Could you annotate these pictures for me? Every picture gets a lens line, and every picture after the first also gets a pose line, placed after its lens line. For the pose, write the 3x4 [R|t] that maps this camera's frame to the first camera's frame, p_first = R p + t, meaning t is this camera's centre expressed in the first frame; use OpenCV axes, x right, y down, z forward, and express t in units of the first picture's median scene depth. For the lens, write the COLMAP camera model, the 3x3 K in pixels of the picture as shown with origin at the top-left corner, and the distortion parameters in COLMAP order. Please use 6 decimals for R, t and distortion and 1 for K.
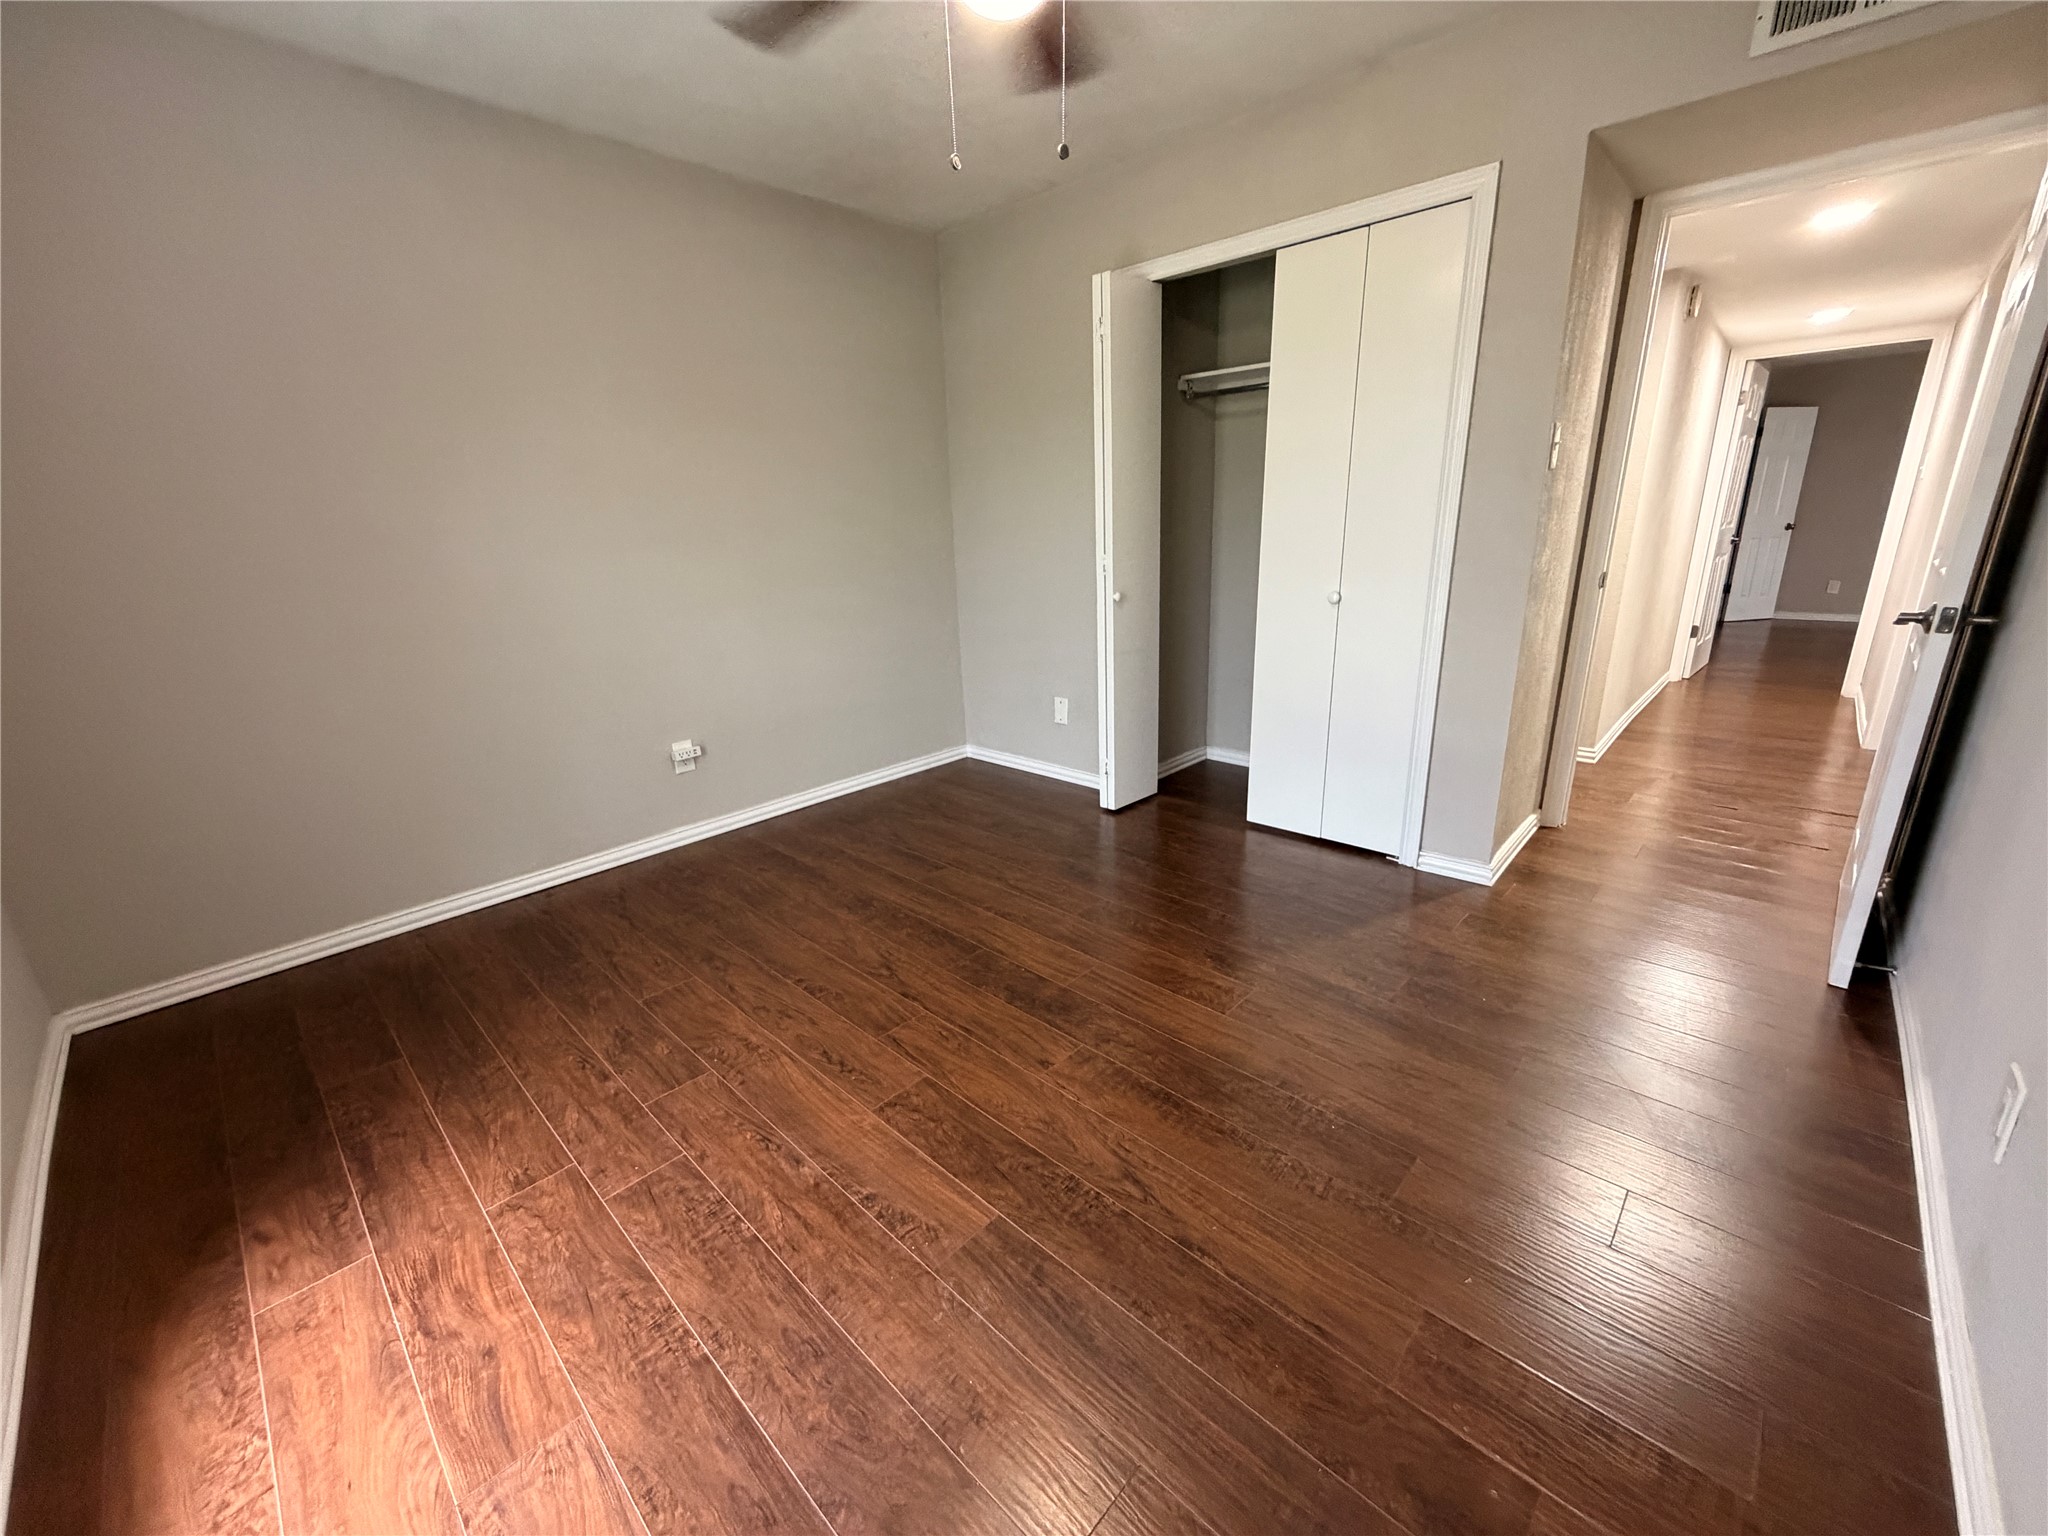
lens RADIAL K [[818.3, 0, 1017.3], [0, 818.3, 772.5], [0, 0, 1]] dist [0.000372, 0.000128]
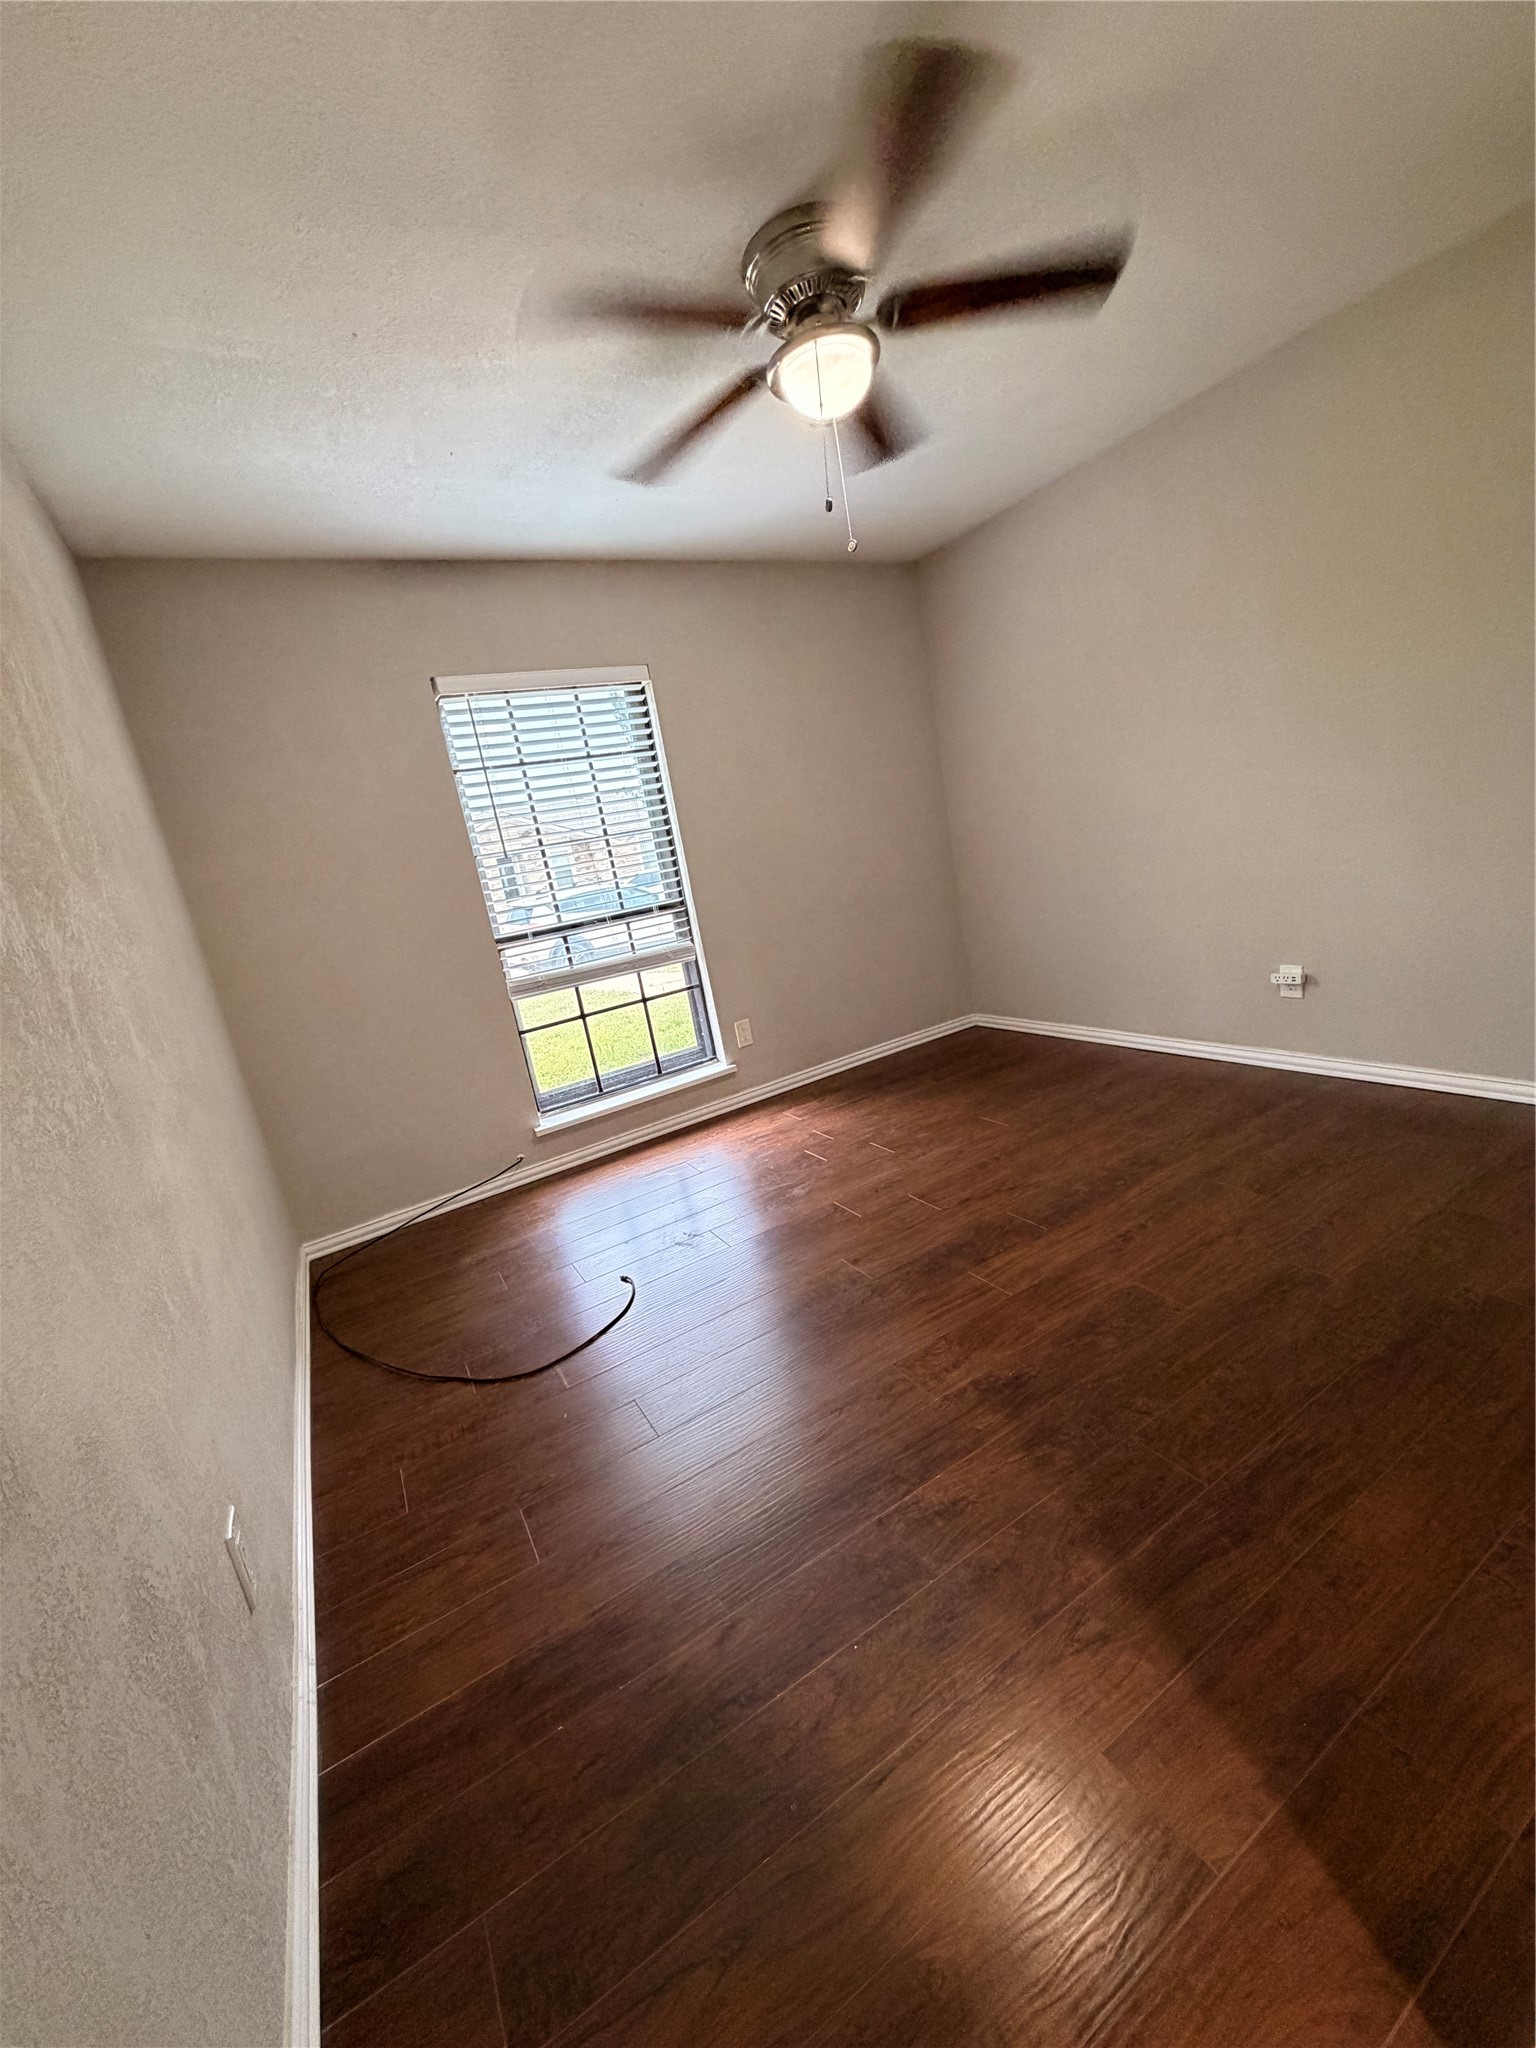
lens RADIAL K [[818.3, 0, 775.8], [0, 818.3, 1033.5], [0, 0, 1]] dist [0.000372, 0.000128]
pose [[-0.275095, 0.302568, -0.912565, 0.876007], [-0.096062, 0.935787, 0.339226, -0.307139], [0.956606, 0.180982, -0.228365, 0.872749]]
